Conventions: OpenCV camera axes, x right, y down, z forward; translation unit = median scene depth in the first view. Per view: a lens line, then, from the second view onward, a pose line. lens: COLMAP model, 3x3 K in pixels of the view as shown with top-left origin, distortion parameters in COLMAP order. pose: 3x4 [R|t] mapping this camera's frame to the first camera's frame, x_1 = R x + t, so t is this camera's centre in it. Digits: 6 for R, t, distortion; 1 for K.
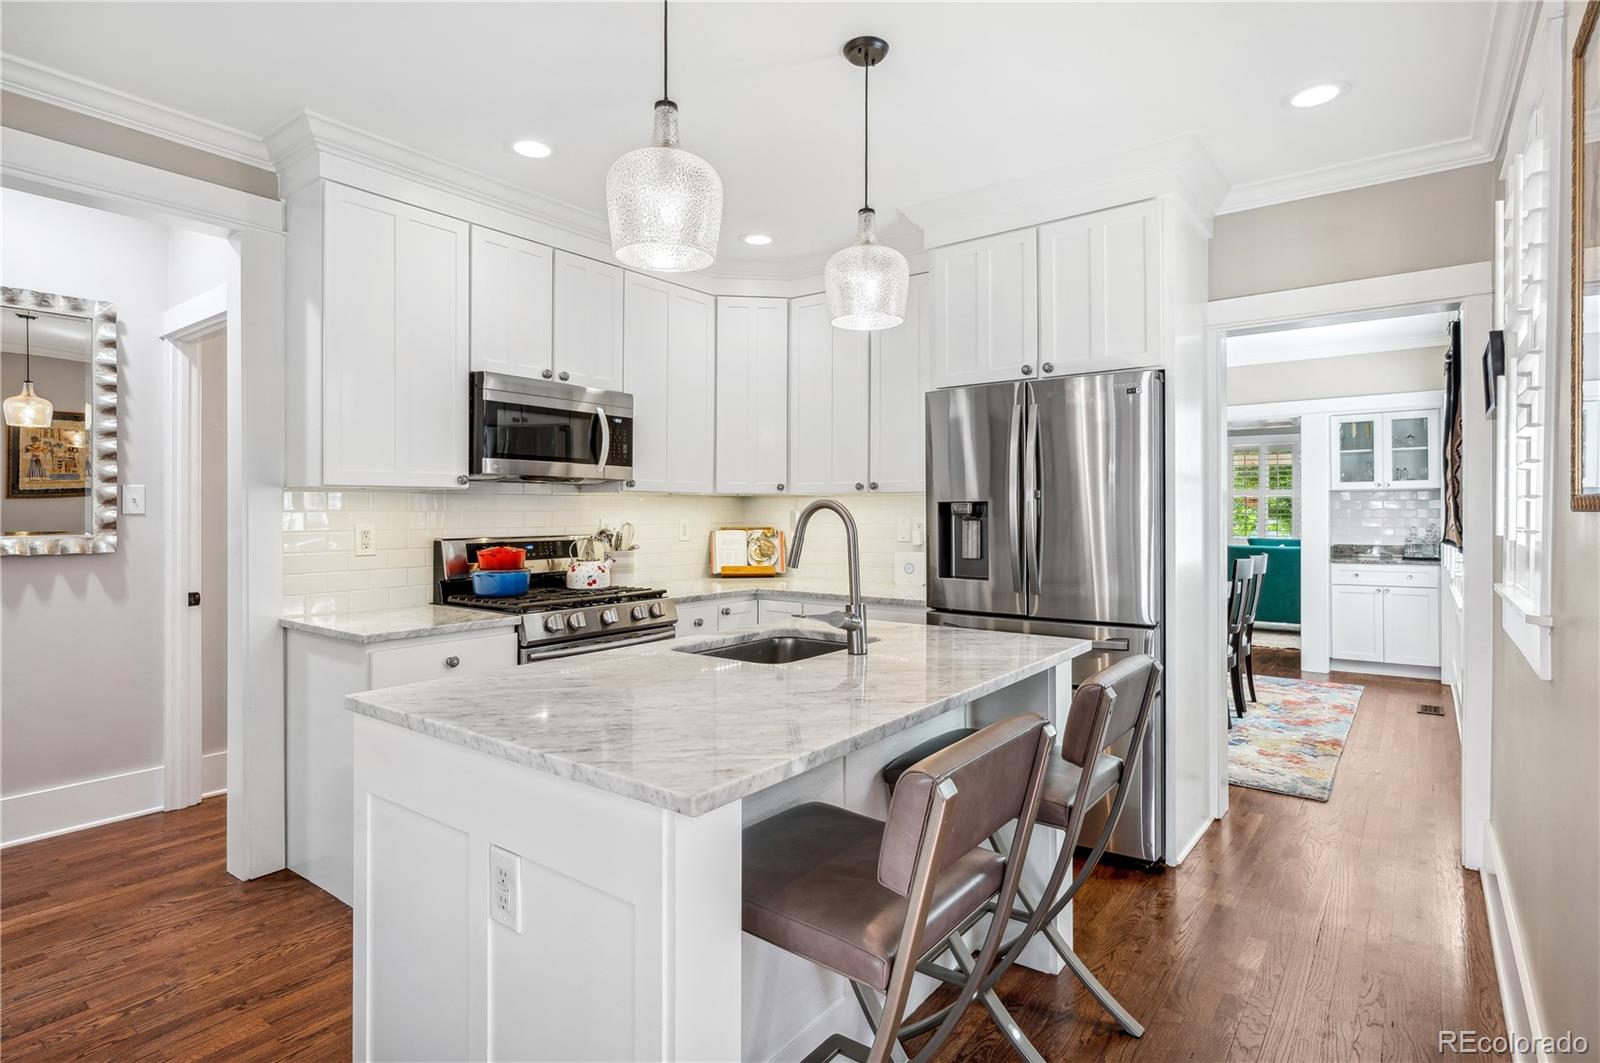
lens RADIAL K [[816.6, 0, 796.3], [0, 816.6, 522.1], [0, 0, 1]] dist [0.002299, -0.000543]
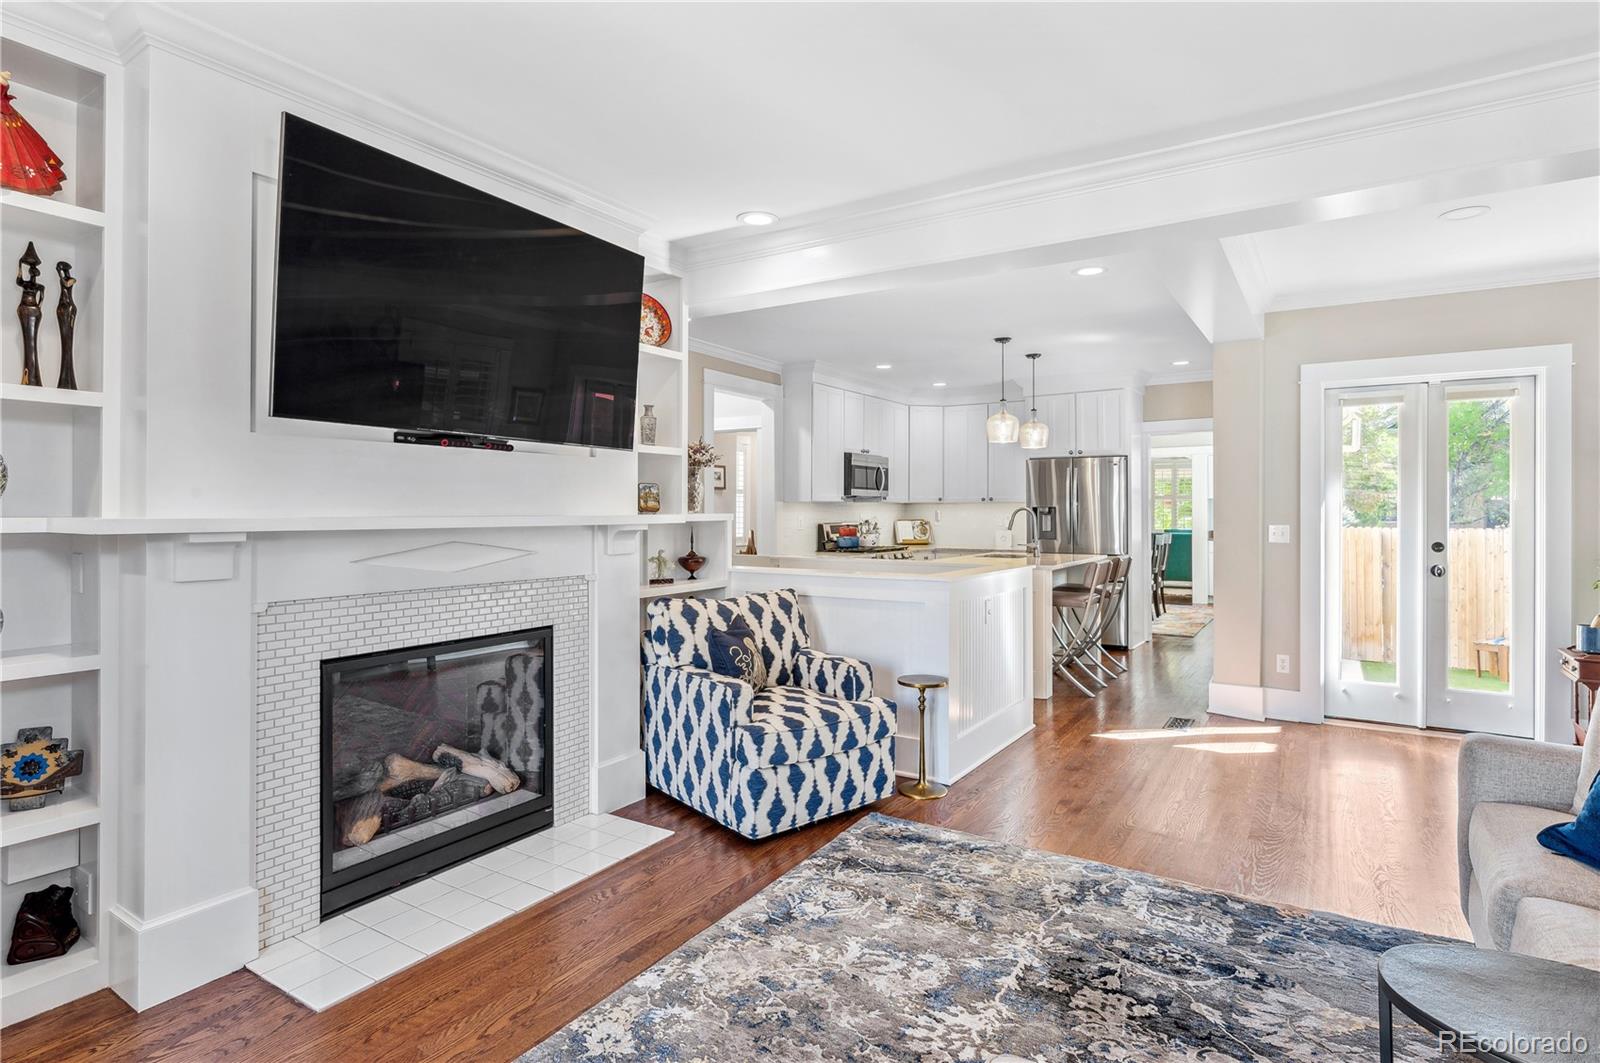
lens RADIAL K [[816.6, 0, 796.3], [0, 816.6, 522.1], [0, 0, 1]] dist [0.002299, -0.000543]
pose [[0.997079, -0.002099, 0.076348, -0.626633], [0.002119, 0.999998, -0.000183, 0.016083], [-0.076348, 0.000345, 0.997081, -1.183268]]
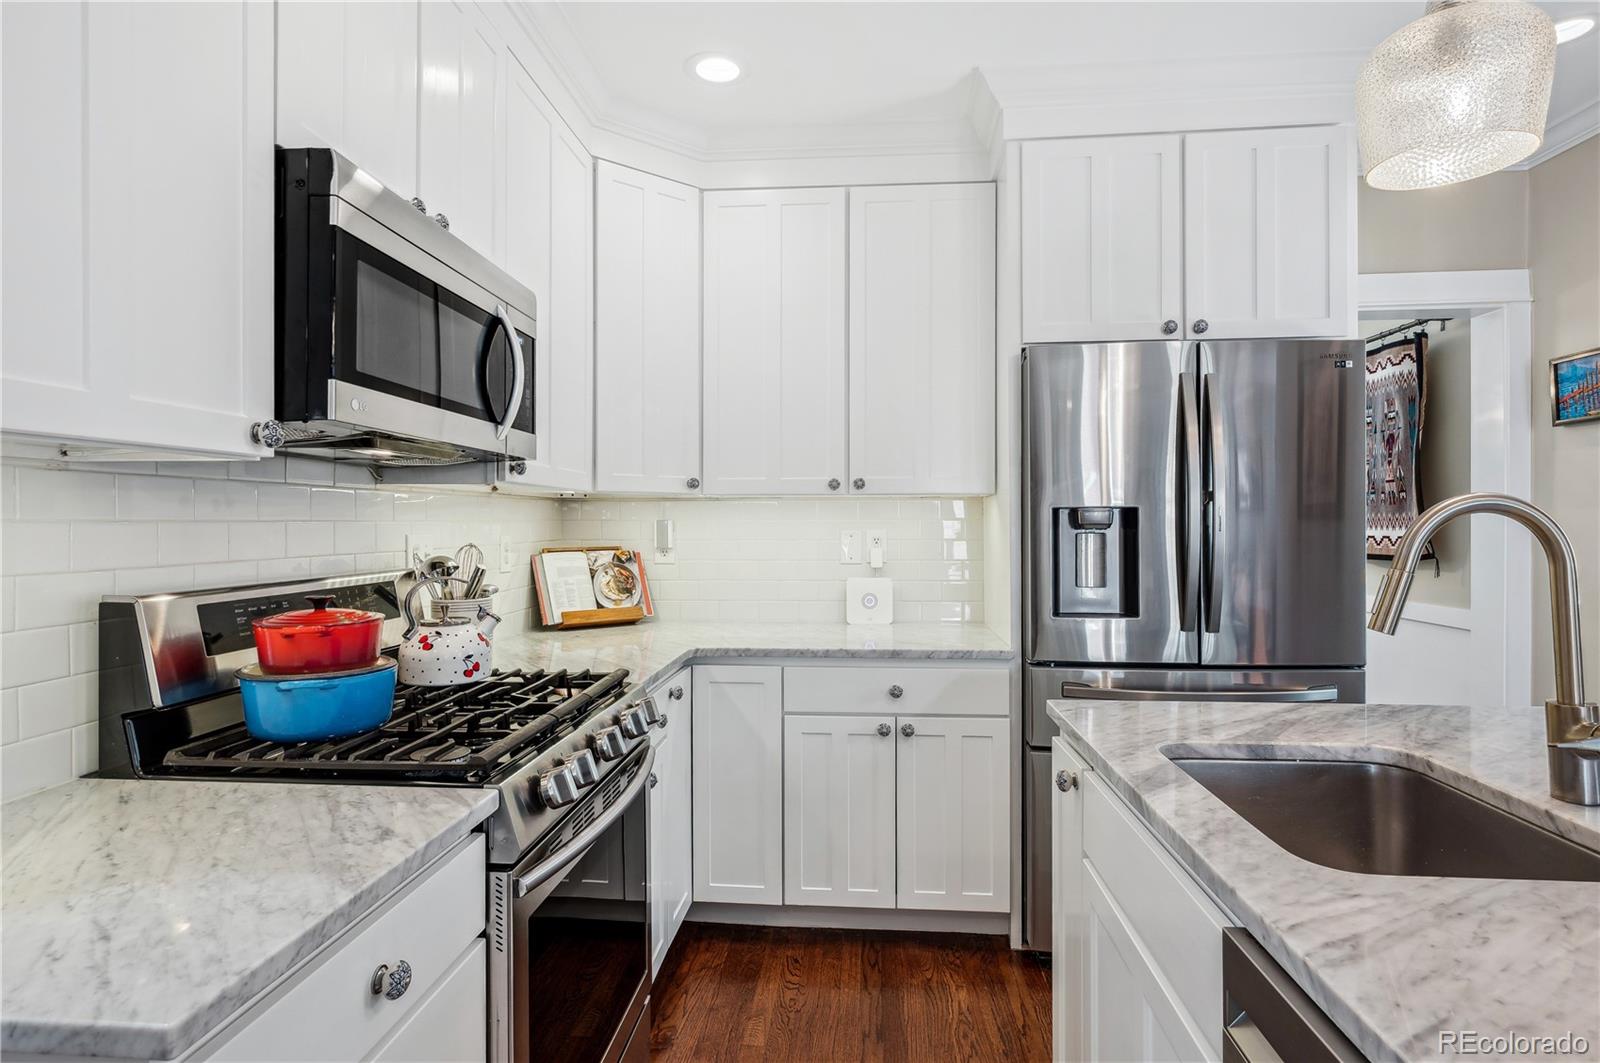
lens RADIAL K [[839.1, 0, 800.0], [0, 839.1, 531.5], [0, 0, 1]] dist [-0.001461, -0.000742]
pose [[0.843017, -0.006428, 0.537849, -0.351713], [0.008391, 0.999964, -0.001200, -0.004771], [-0.537822, 0.005524, 0.843040, 0.478291]]
